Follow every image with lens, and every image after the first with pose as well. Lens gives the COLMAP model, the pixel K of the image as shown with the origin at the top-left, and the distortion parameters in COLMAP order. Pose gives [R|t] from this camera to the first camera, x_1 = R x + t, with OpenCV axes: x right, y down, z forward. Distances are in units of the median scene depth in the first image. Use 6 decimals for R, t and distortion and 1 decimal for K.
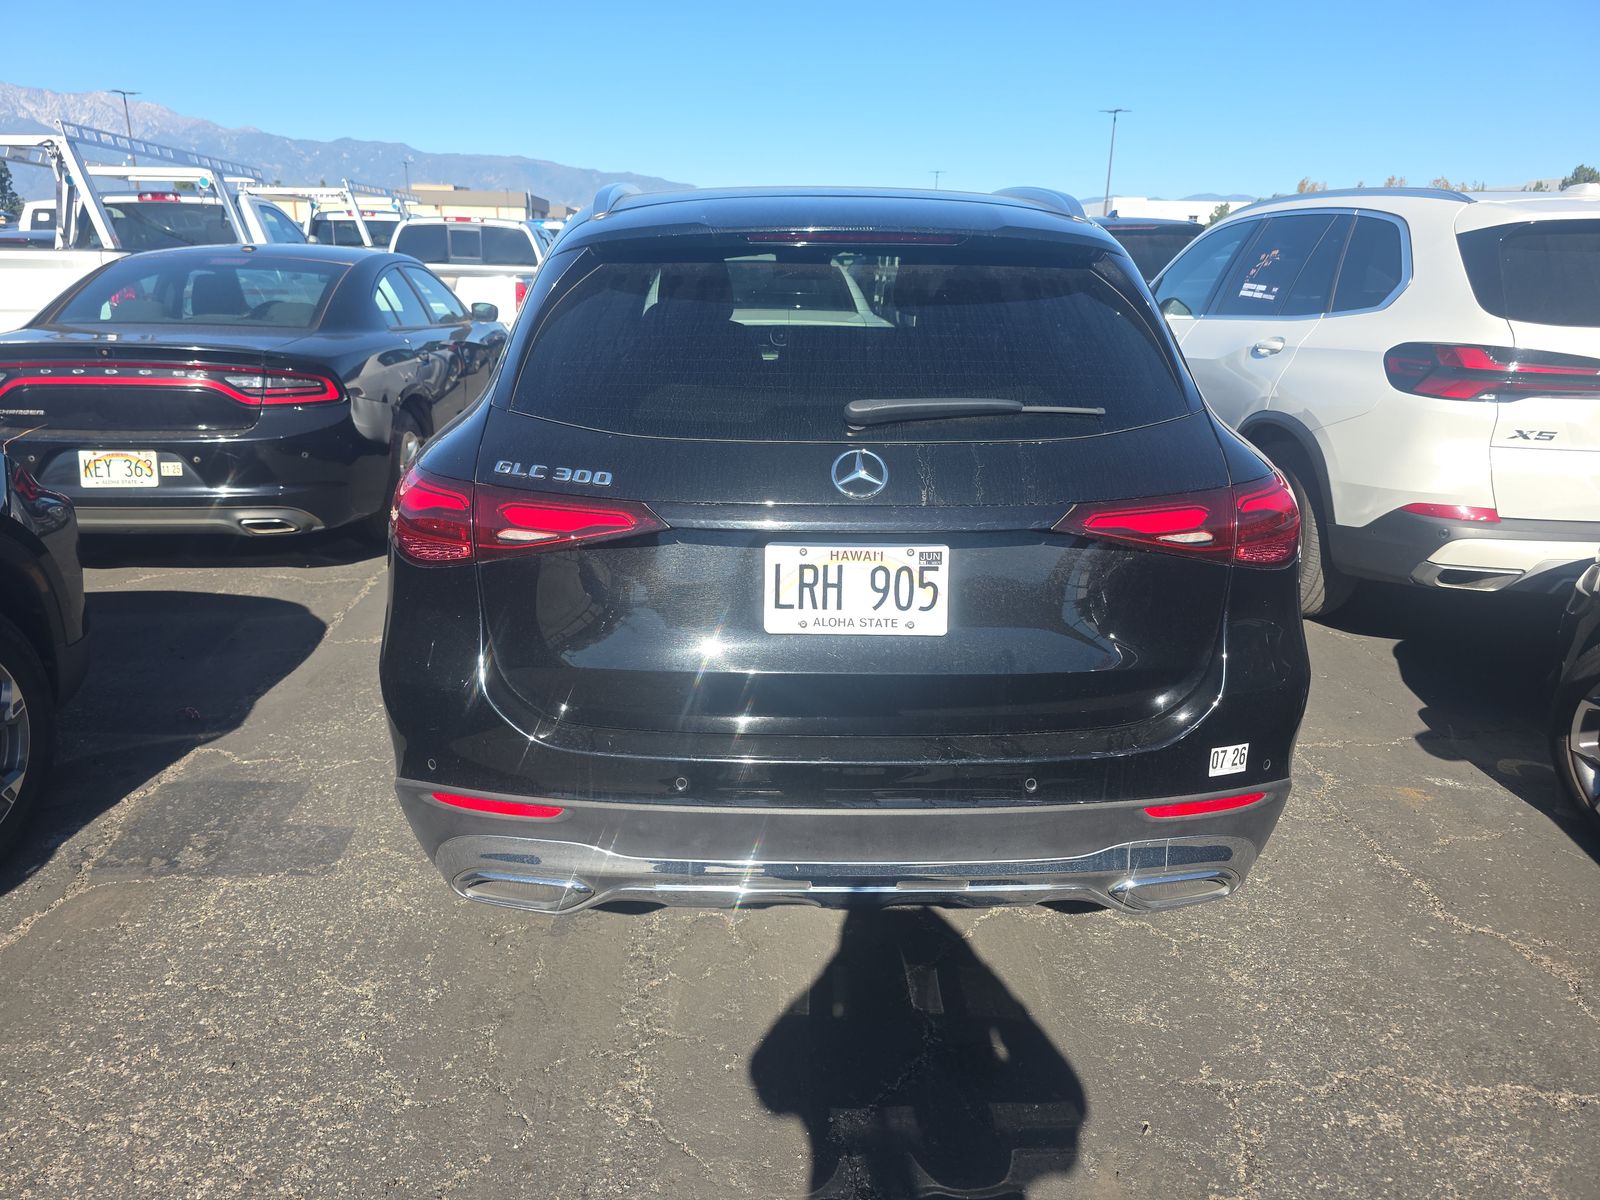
lens RADIAL K [[1098.7, 0, 800.0], [0, 1098.7, 600.0], [0, 0, 1]] dist [0.053704, -0.050188]
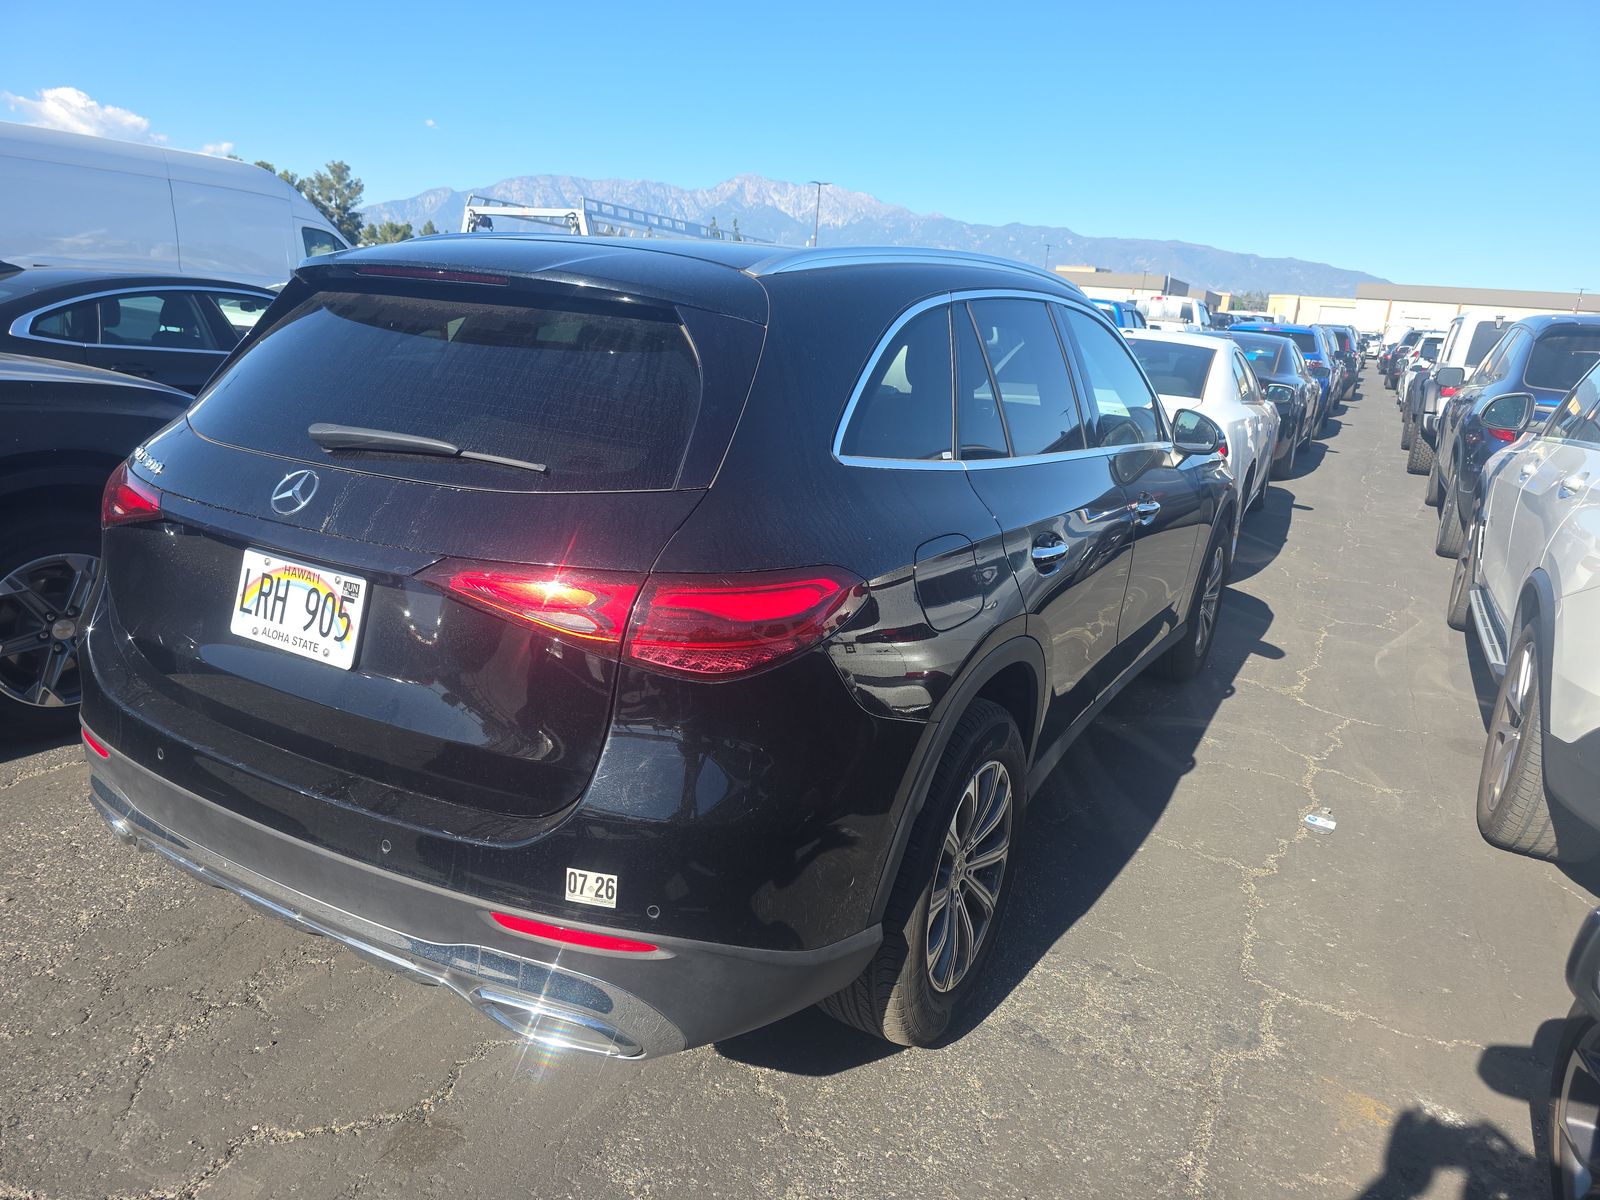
lens RADIAL K [[1098.7, 0, 800.0], [0, 1098.7, 600.0], [0, 0, 1]] dist [0.053704, -0.050188]
pose [[0.857420, 0.176779, -0.483302, 0.940989], [-0.208503, 0.977946, -0.012195, -0.100139], [0.470487, 0.111226, 0.875369, 0.322634]]
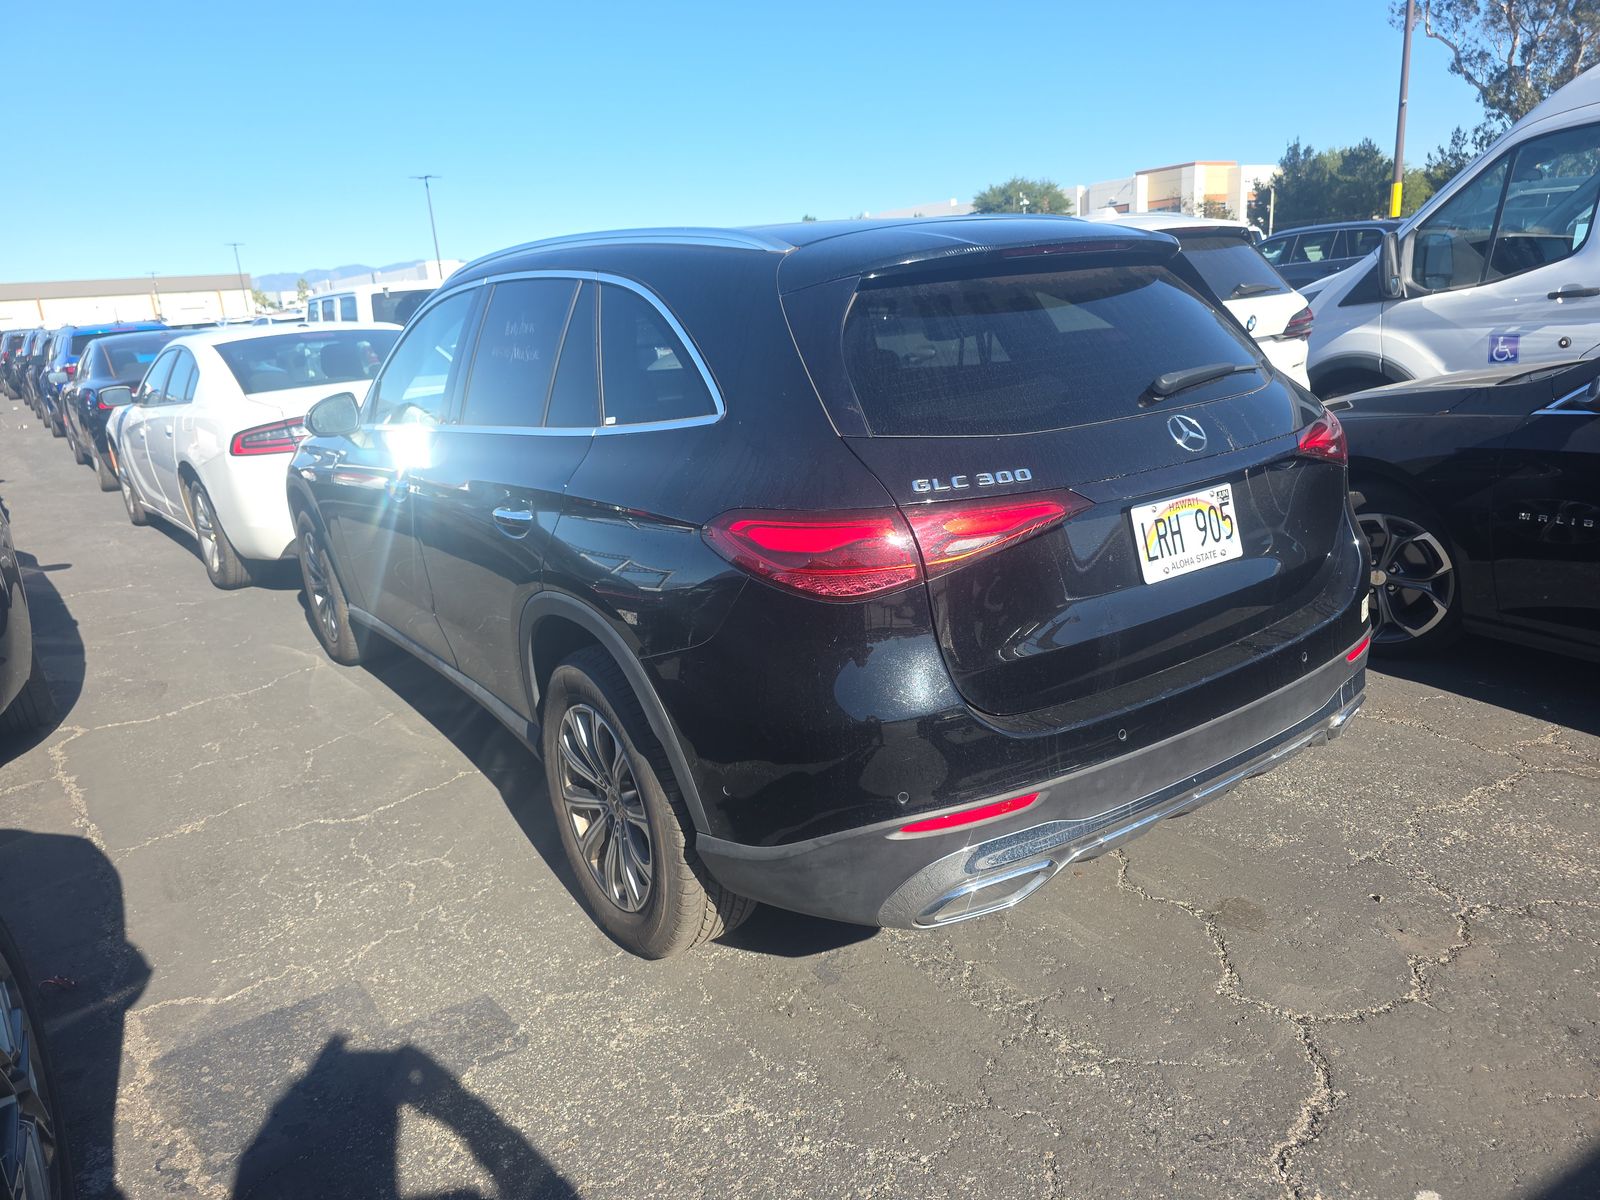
lens RADIAL K [[1089.4, 0, 824.0], [0, 1089.4, 596.7], [0, 0, 1]] dist [0.053917, -0.053505]
pose [[0.821199, -0.222814, 0.525344, -0.905589], [0.247935, 0.968499, 0.023206, -0.067171], [-0.513966, 0.111194, 0.850574, 0.205675]]
